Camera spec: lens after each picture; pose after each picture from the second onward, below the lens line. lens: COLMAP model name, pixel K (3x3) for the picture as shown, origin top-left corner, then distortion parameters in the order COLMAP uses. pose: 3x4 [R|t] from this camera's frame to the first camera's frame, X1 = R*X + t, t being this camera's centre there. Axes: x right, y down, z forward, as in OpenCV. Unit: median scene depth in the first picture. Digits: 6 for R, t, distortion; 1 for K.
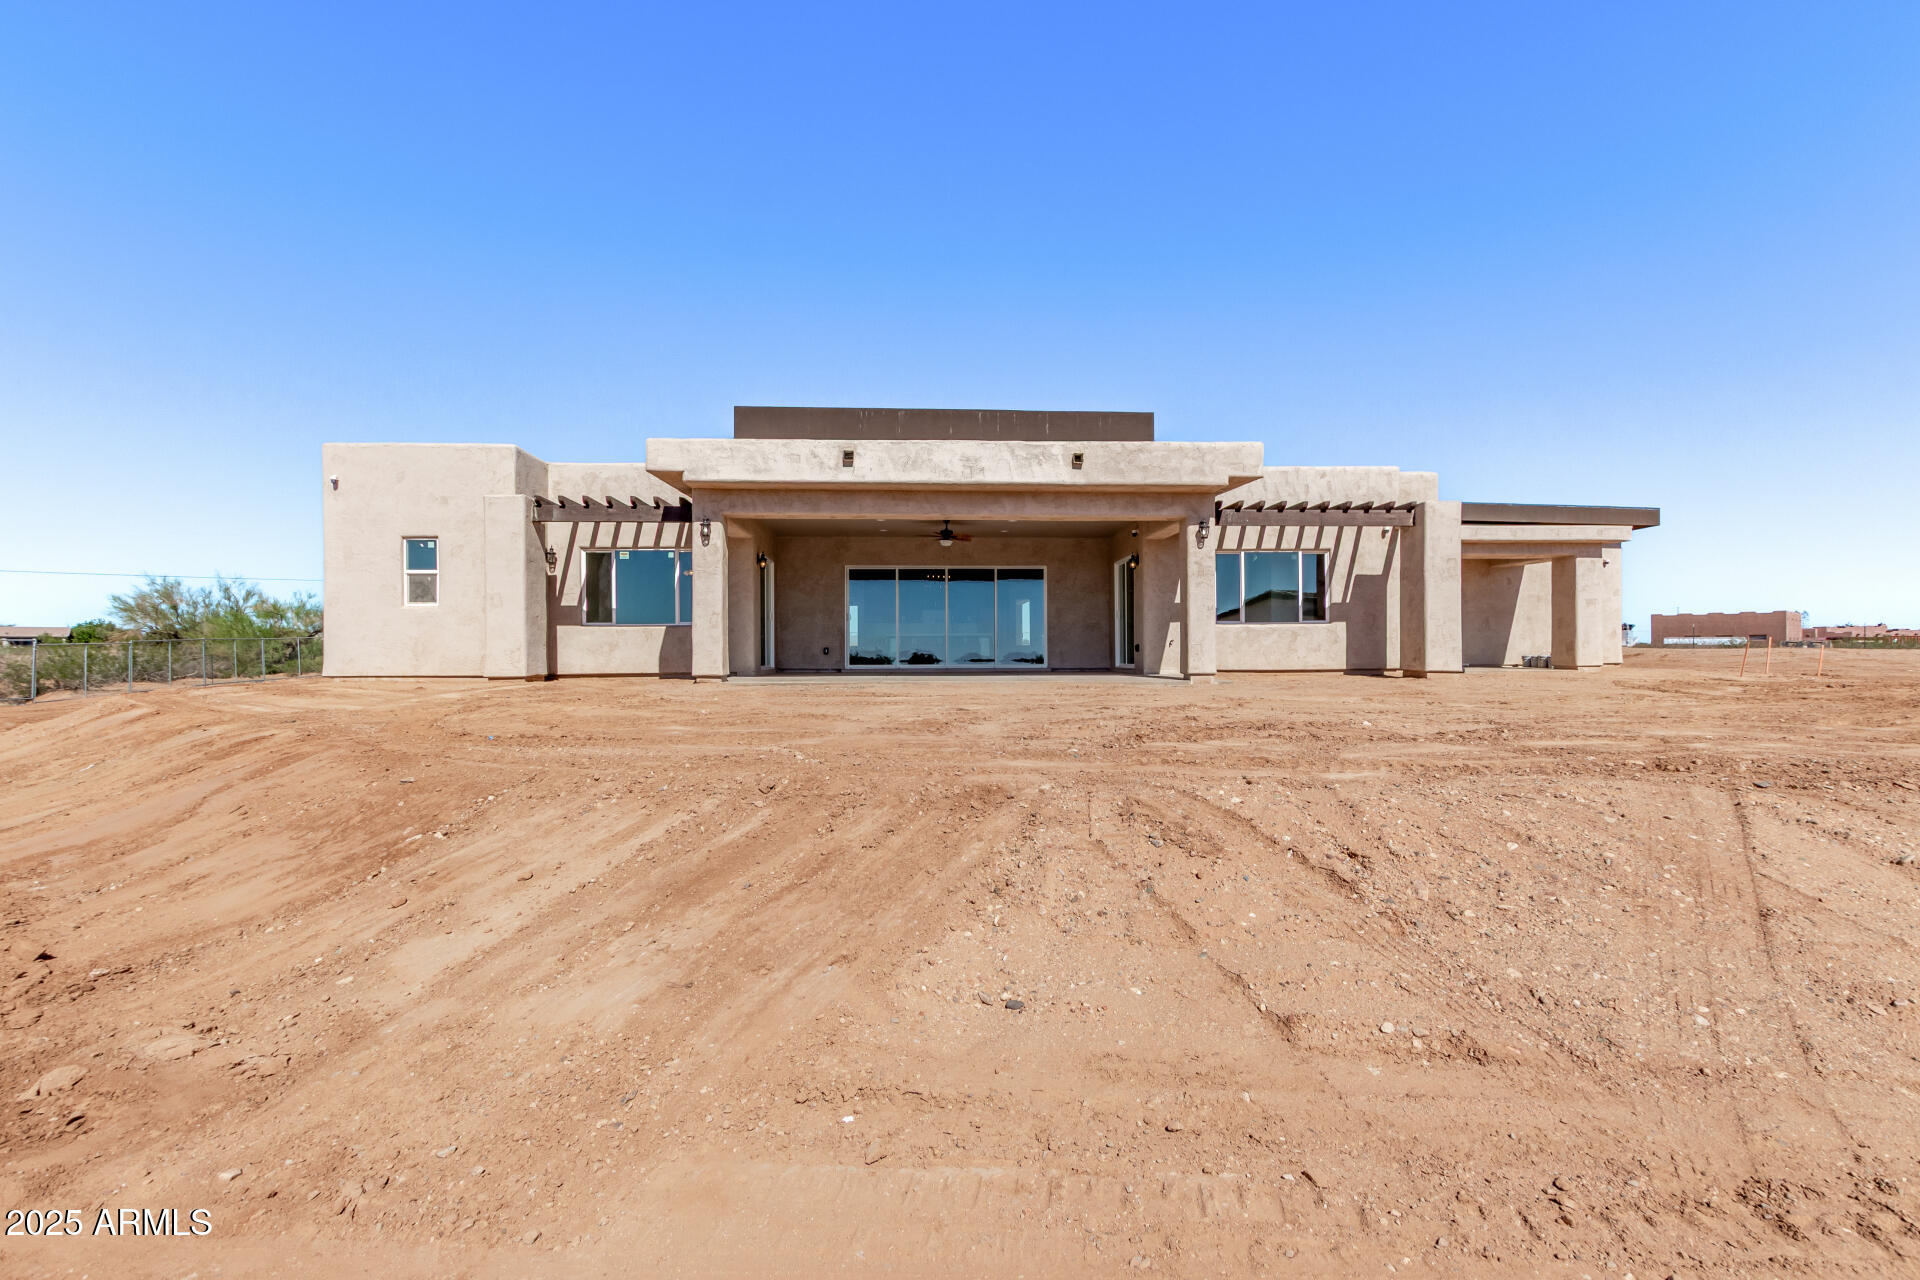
lens RADIAL K [[881.8, 0, 967.5], [0, 881.8, 657.1], [0, 0, 1]] dist [0.000272, 0.000027]
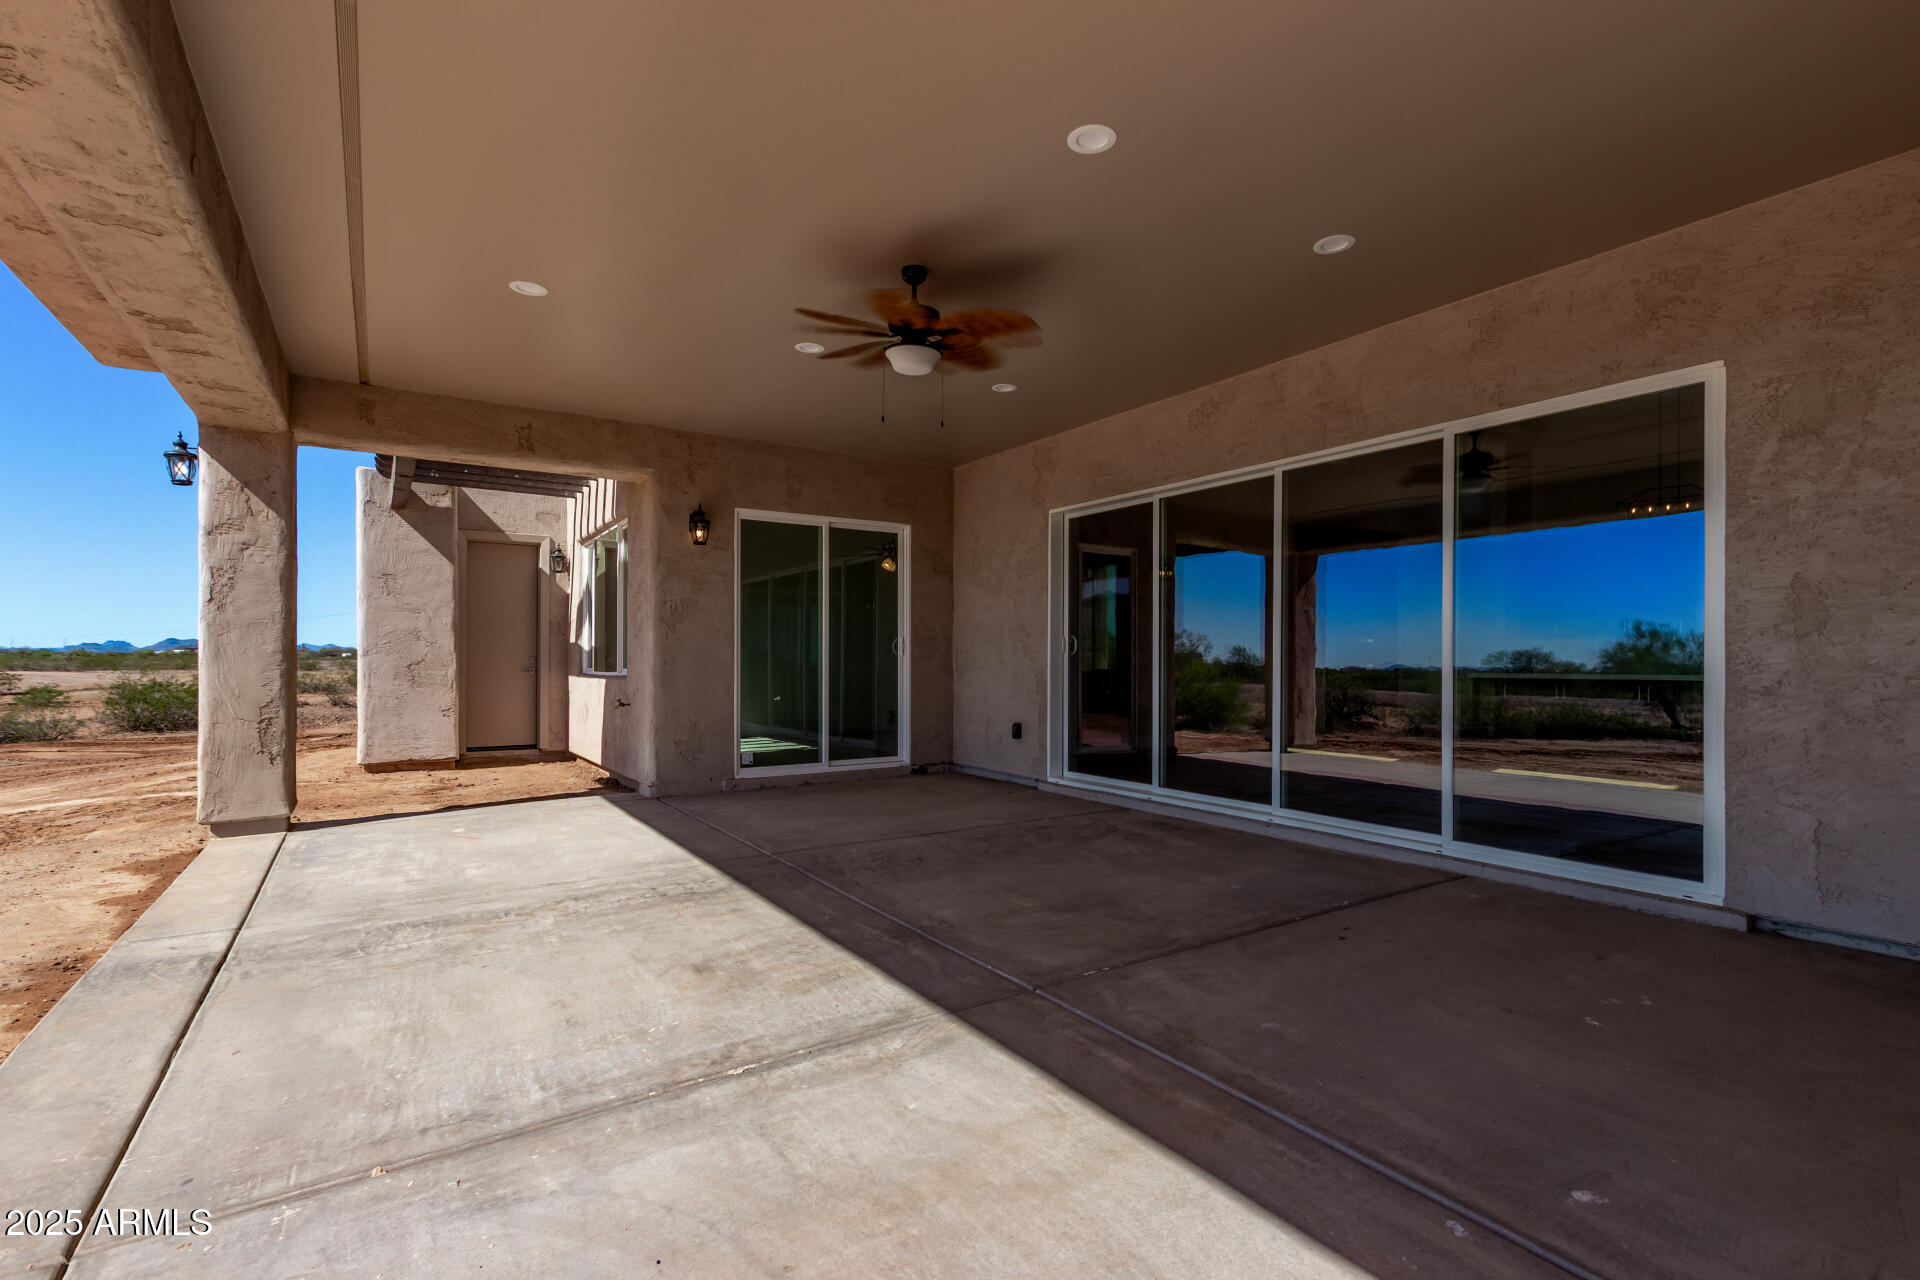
lens RADIAL K [[881.8, 0, 967.5], [0, 881.8, 657.1], [0, 0, 1]] dist [0.000272, 0.000027]
pose [[0.499680, 0.002466, -0.866206, 0.207803], [-0.006887, 0.999976, -0.001126, -0.047688], [0.866183, 0.006528, 0.499685, 0.927031]]
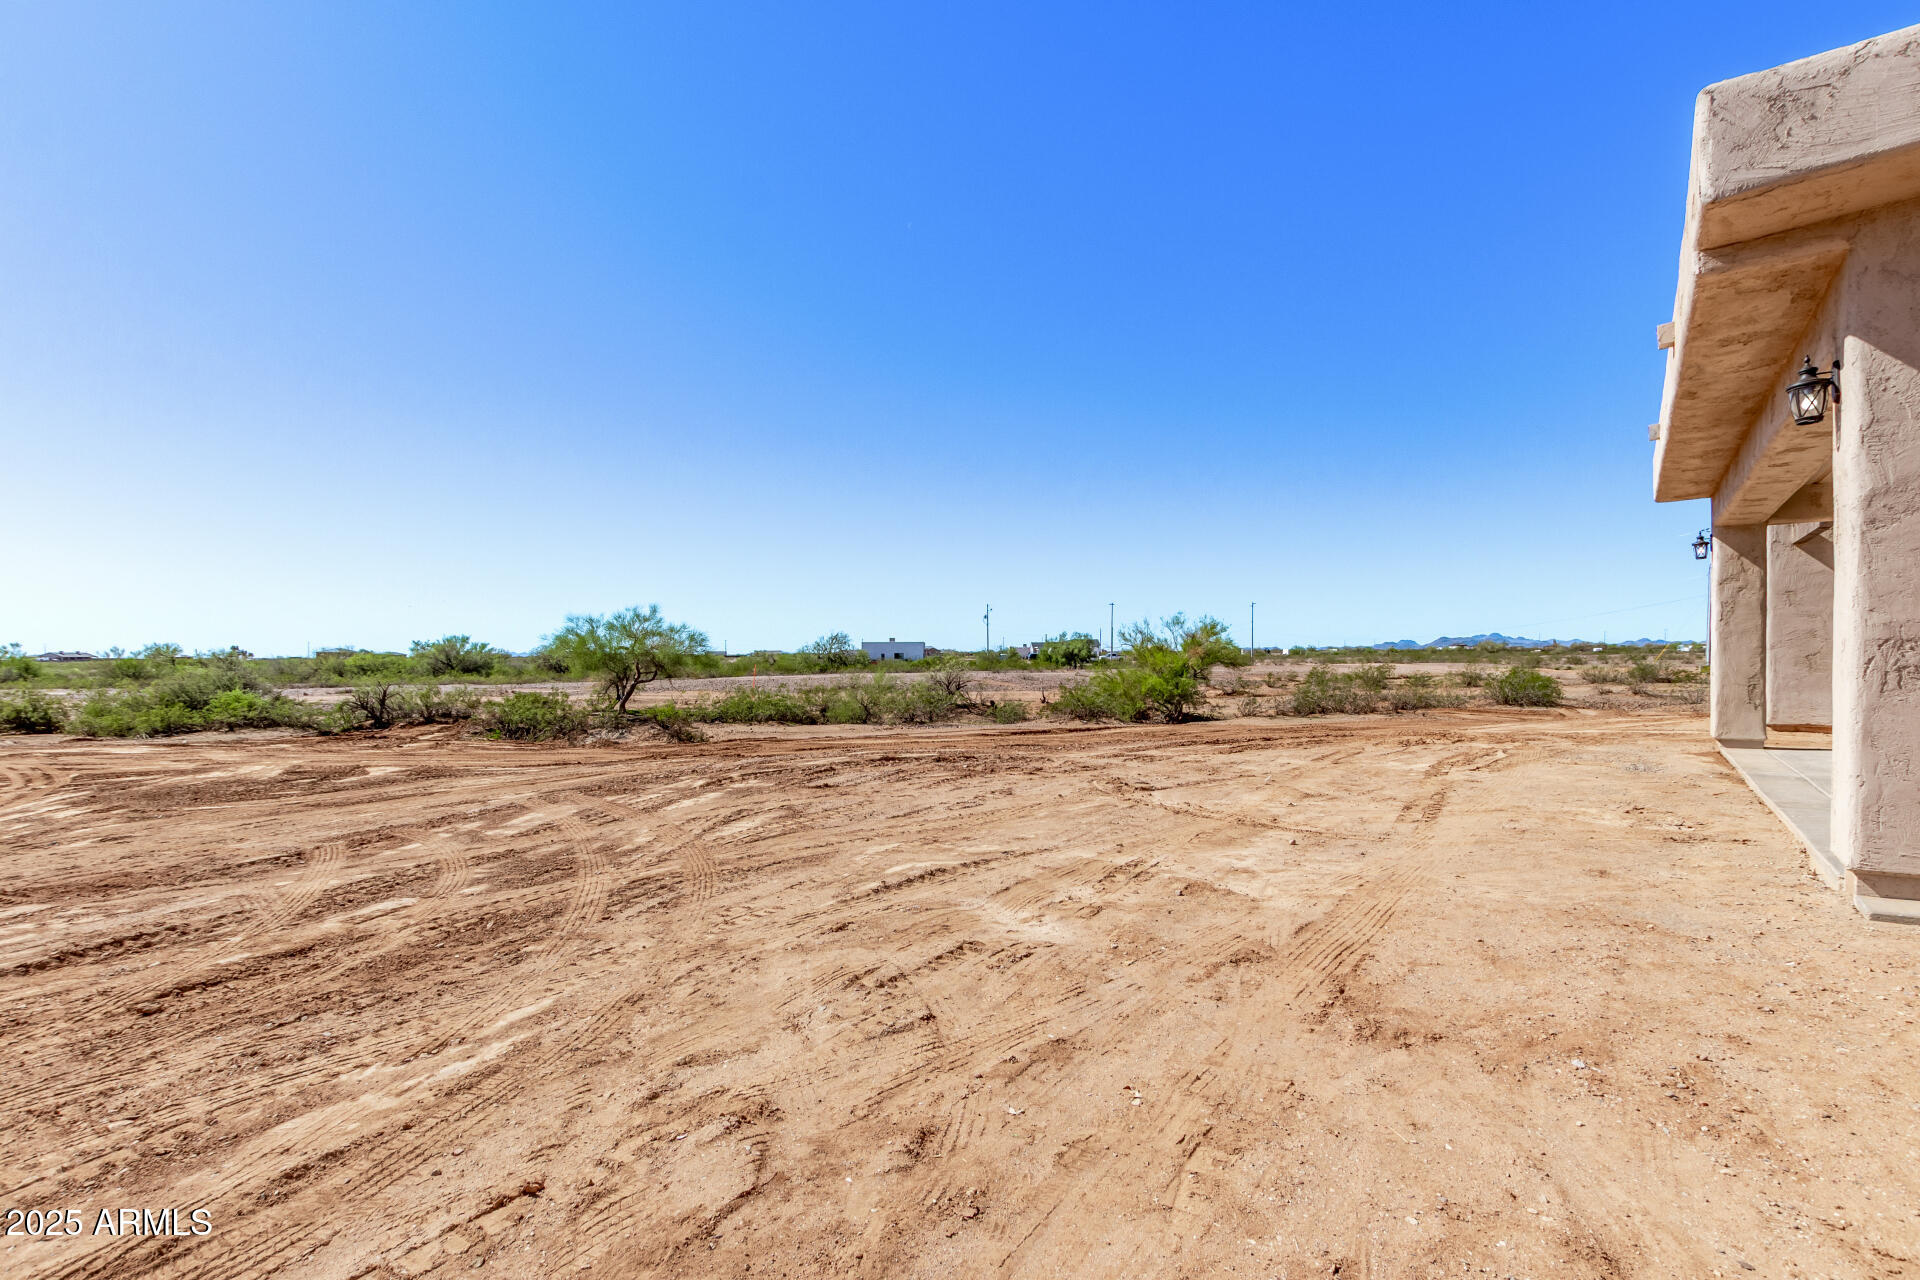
lens RADIAL K [[881.8, 0, 967.5], [0, 881.8, 657.1], [0, 0, 1]] dist [0.000272, 0.000027]
pose [[-0.647969, 0.007633, -0.761629, 0.604203], [0.003429, 0.999969, 0.007105, -0.047478], [0.761659, 0.001992, -0.647975, 0.841860]]
